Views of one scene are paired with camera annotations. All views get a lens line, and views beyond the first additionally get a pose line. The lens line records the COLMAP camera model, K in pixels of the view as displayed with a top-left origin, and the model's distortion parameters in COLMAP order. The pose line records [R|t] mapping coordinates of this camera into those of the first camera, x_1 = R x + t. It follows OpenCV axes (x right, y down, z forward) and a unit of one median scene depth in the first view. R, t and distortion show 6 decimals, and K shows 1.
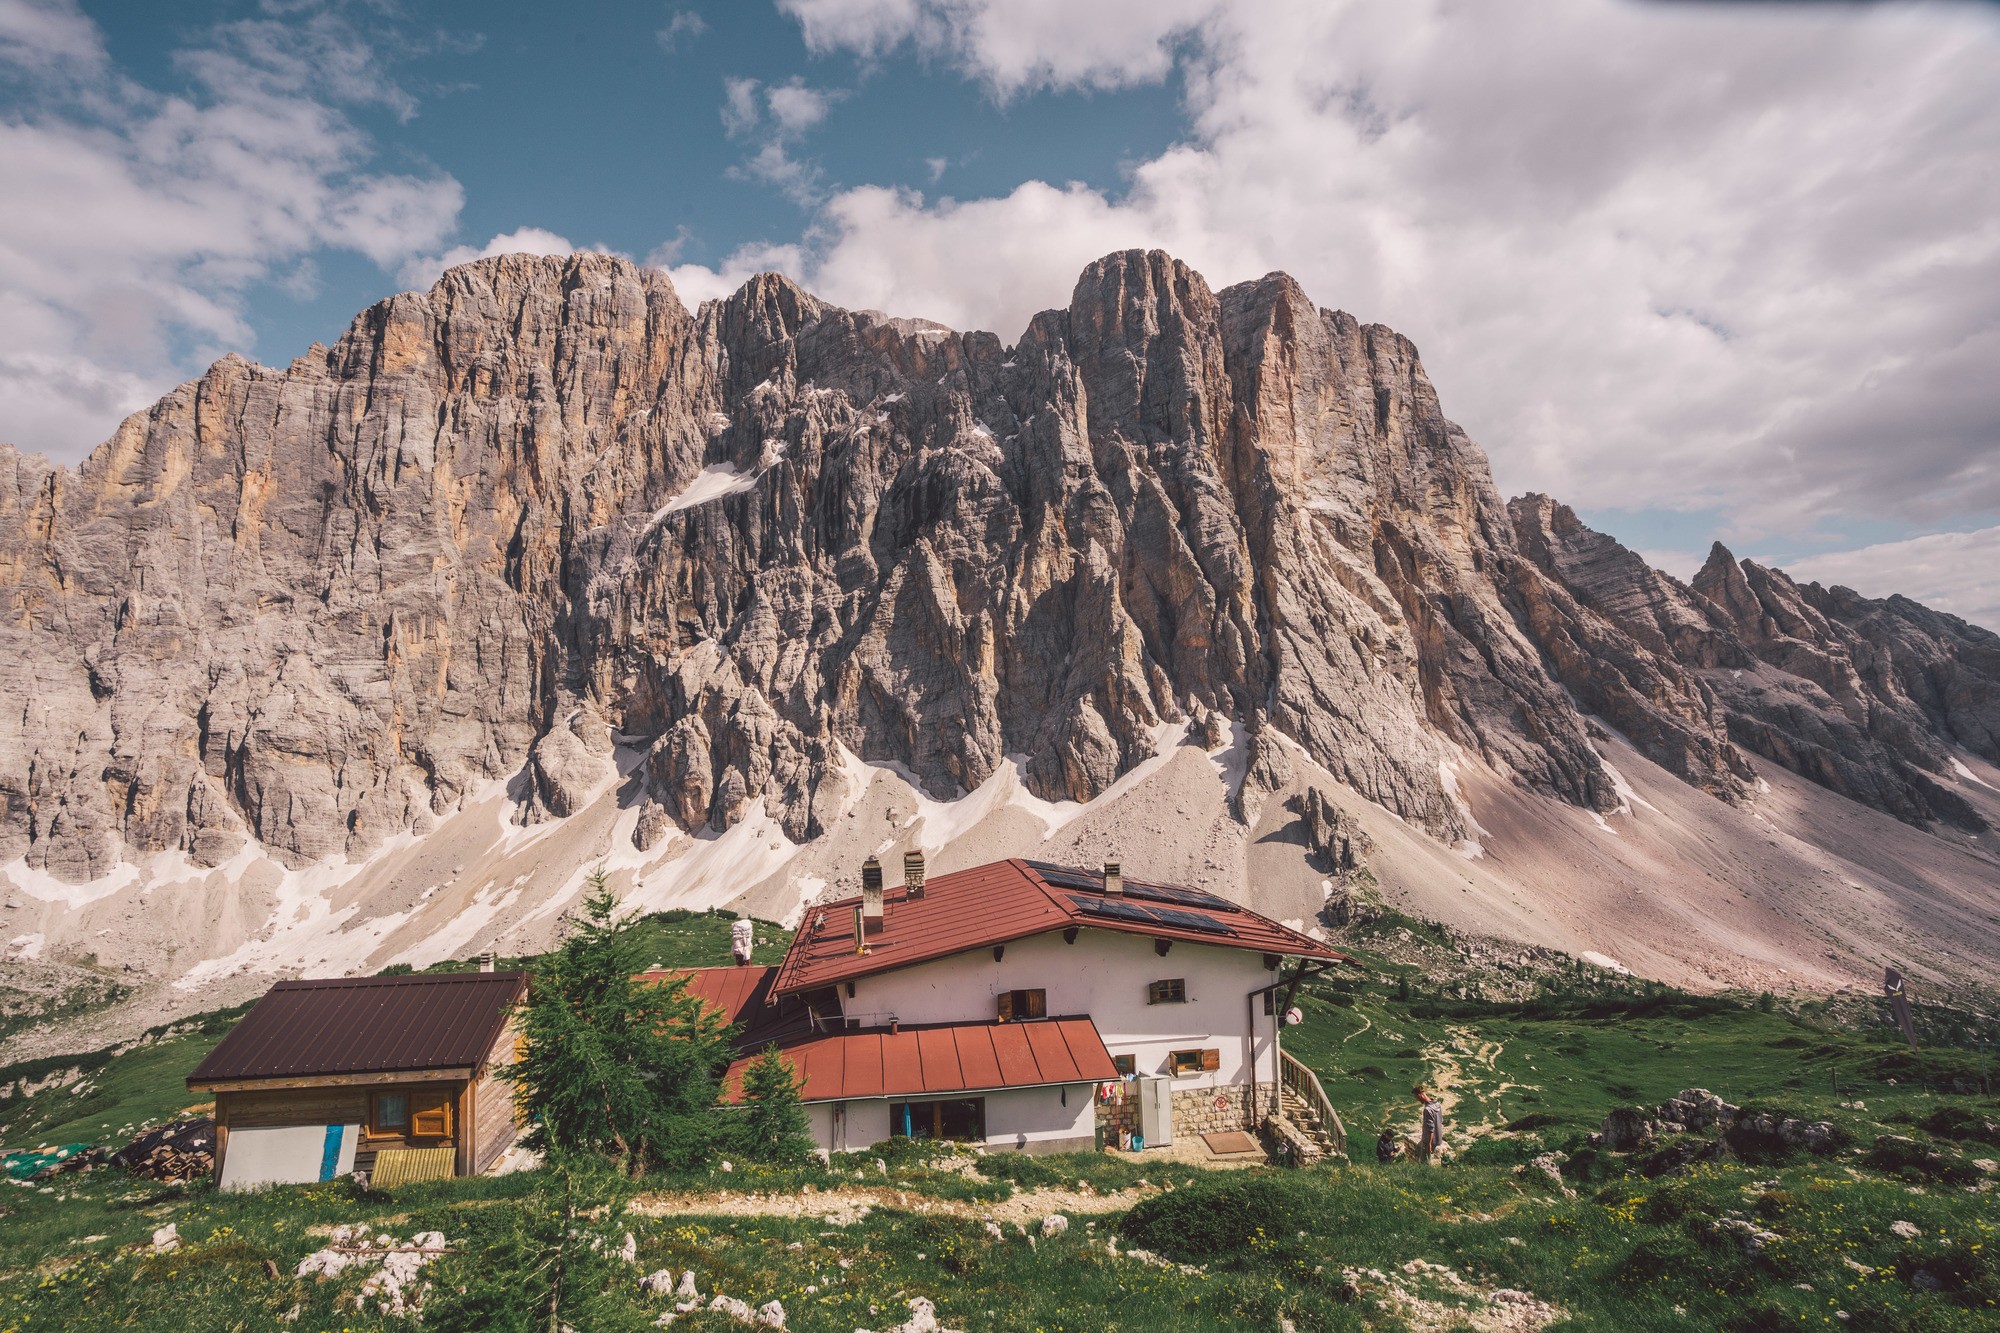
lens RADIAL K [[934.2, 0, 1000.0], [0, 934.2, 666.5], [0, 0, 1]] dist [-0.052469, 0.023251]
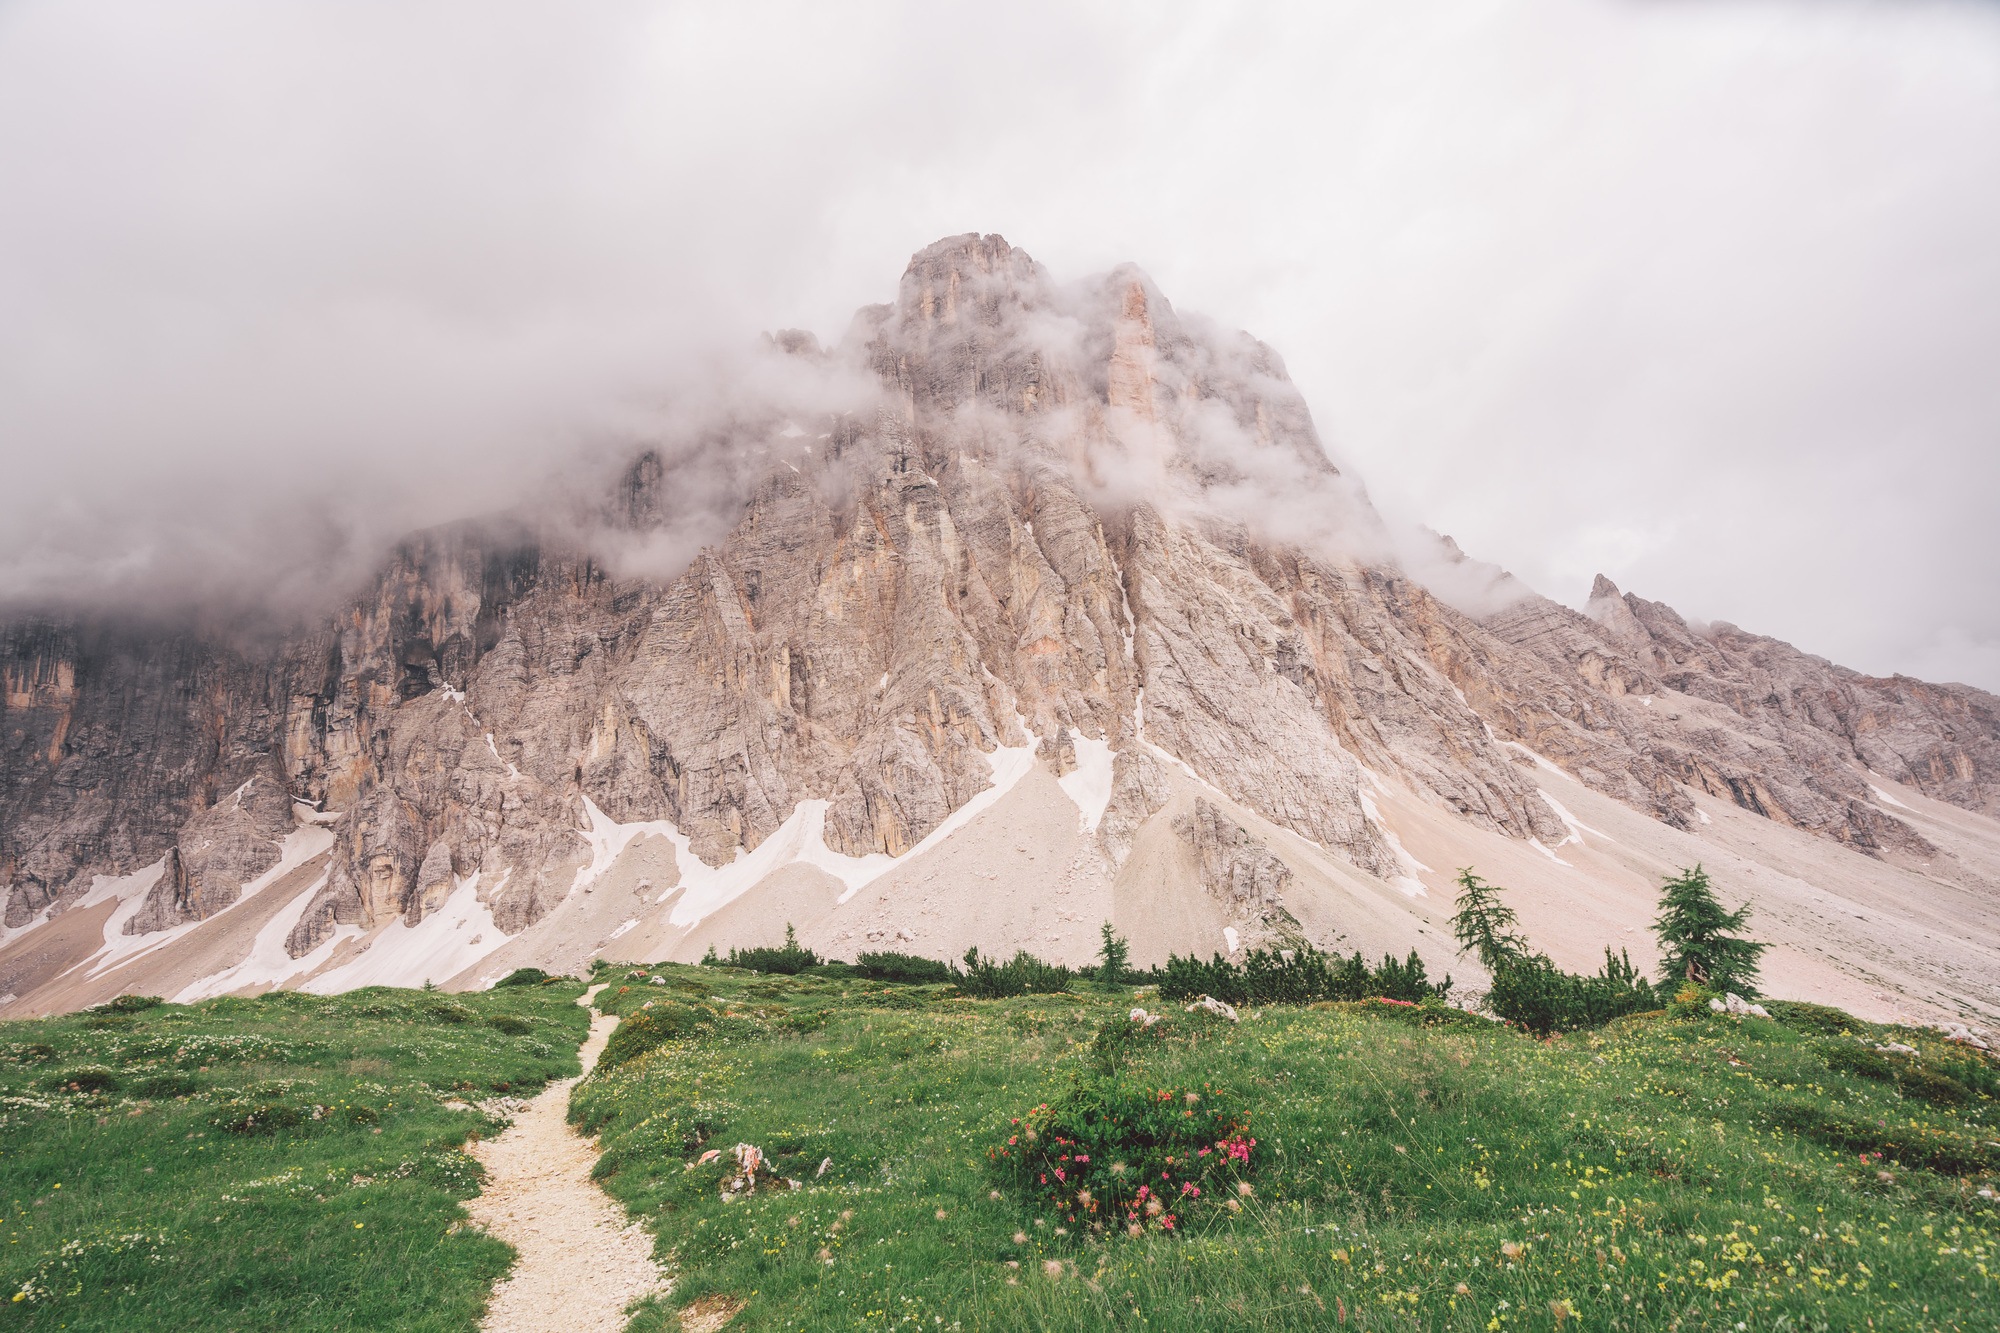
lens RADIAL K [[913.2, 0, 997.3], [0, 913.2, 673.7], [0, 0, 1]] dist [-0.069645, 0.034201]
pose [[0.992820, -0.015002, 0.118676, 0.073206], [0.030876, 0.990625, -0.133078, 0.088005], [-0.115567, 0.135787, 0.983975, 0.229990]]
